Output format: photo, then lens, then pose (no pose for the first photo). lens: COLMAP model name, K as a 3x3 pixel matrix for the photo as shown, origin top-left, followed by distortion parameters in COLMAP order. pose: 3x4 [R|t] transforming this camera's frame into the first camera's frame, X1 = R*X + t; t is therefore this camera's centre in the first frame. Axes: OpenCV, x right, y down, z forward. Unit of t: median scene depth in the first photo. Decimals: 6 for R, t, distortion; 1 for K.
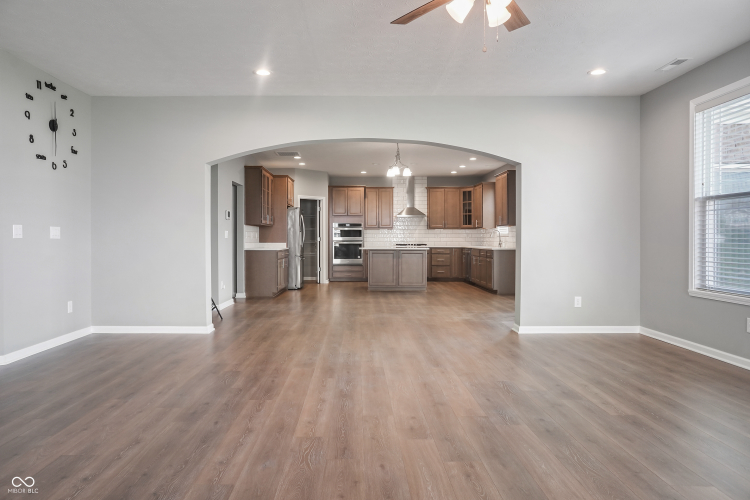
lens RADIAL K [[519.0, 0, 357.7], [0, 519.0, 249.2], [0, 0, 1]] dist [-0.050139, 0.076875]
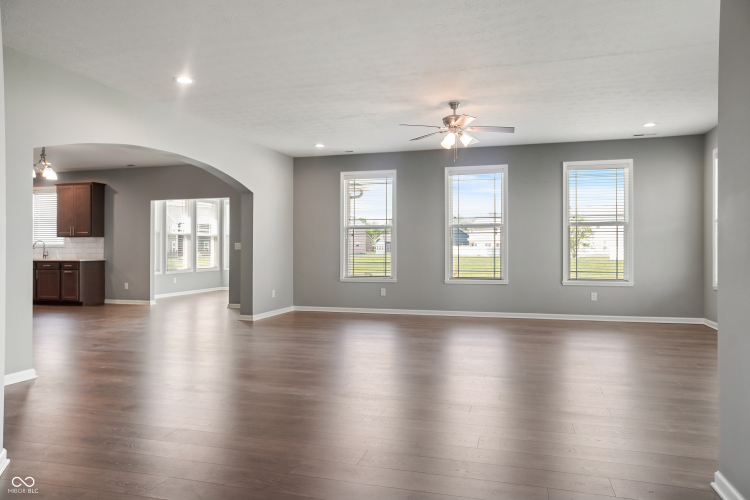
lens RADIAL K [[519.0, 0, 357.7], [0, 519.0, 249.2], [0, 0, 1]] dist [-0.050139, 0.076875]
pose [[0.313941, 0.004303, 0.949433, -0.479255], [0.018790, 0.999766, -0.010744, -0.000590], [-0.949256, 0.021213, 0.313787, 0.177542]]
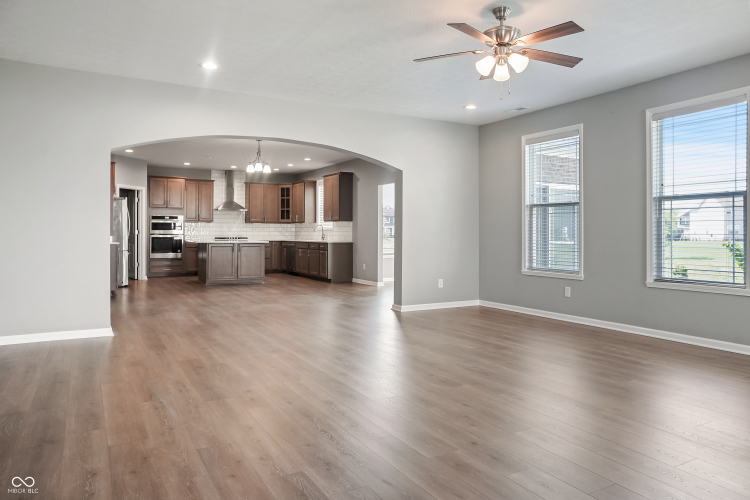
lens RADIAL K [[513.1, 0, 376.2], [0, 513.1, 232.5], [0, 0, 1]] dist [-0.006443, -0.000601]
pose [[0.871235, 0.004797, 0.490842, -0.179245], [0.004825, 0.999820, -0.018336, -0.000047], [-0.490842, 0.018343, 0.871055, -0.009665]]
